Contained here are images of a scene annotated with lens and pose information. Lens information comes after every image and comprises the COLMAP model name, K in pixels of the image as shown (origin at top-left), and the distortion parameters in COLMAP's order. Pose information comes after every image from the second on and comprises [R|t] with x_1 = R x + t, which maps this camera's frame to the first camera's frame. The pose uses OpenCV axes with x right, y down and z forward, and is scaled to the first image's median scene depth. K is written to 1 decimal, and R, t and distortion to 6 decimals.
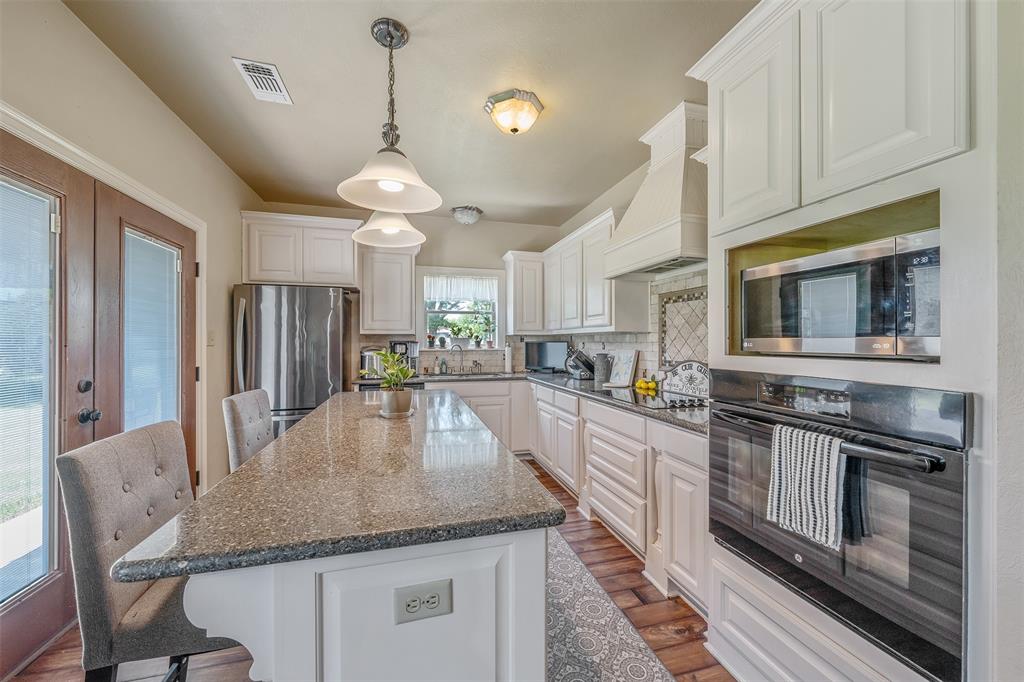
lens RADIAL K [[392.6, 0, 514.5], [0, 392.6, 342.4], [0, 0, 1]] dist [-0.000239, -0.000021]
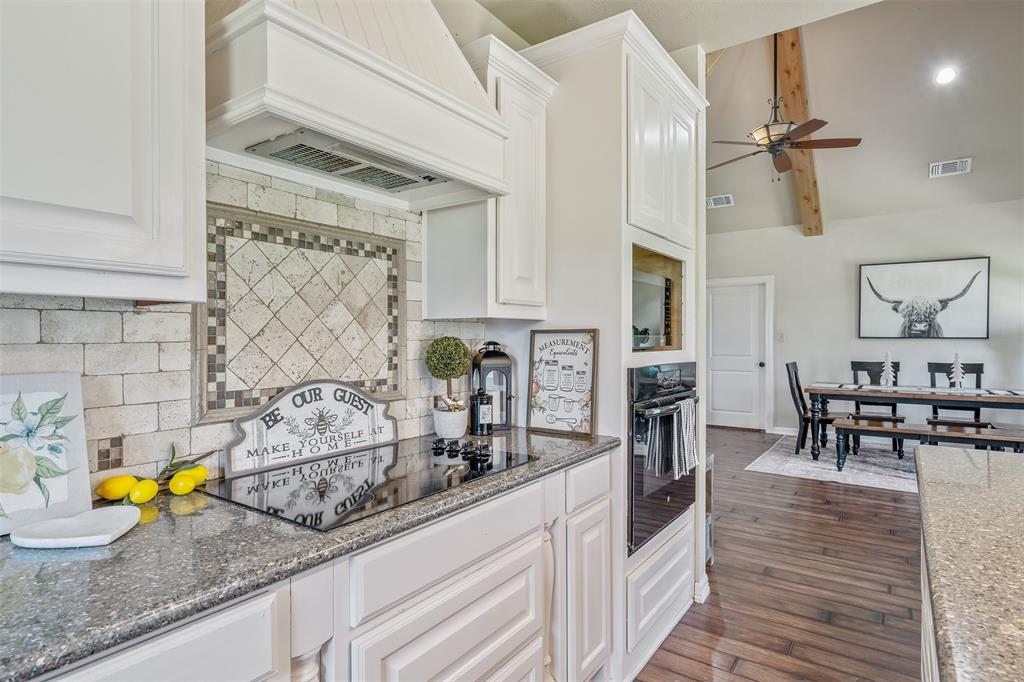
lens RADIAL K [[548.0, 0, 511.4], [0, 548.0, 339.6], [0, 0, 1]] dist [-0.000641, -0.000052]
pose [[-0.632849, -0.006056, 0.774252, -0.070435], [-0.000313, 0.999971, 0.007566, -0.002510], [-0.774275, 0.004546, -0.632833, 0.464597]]
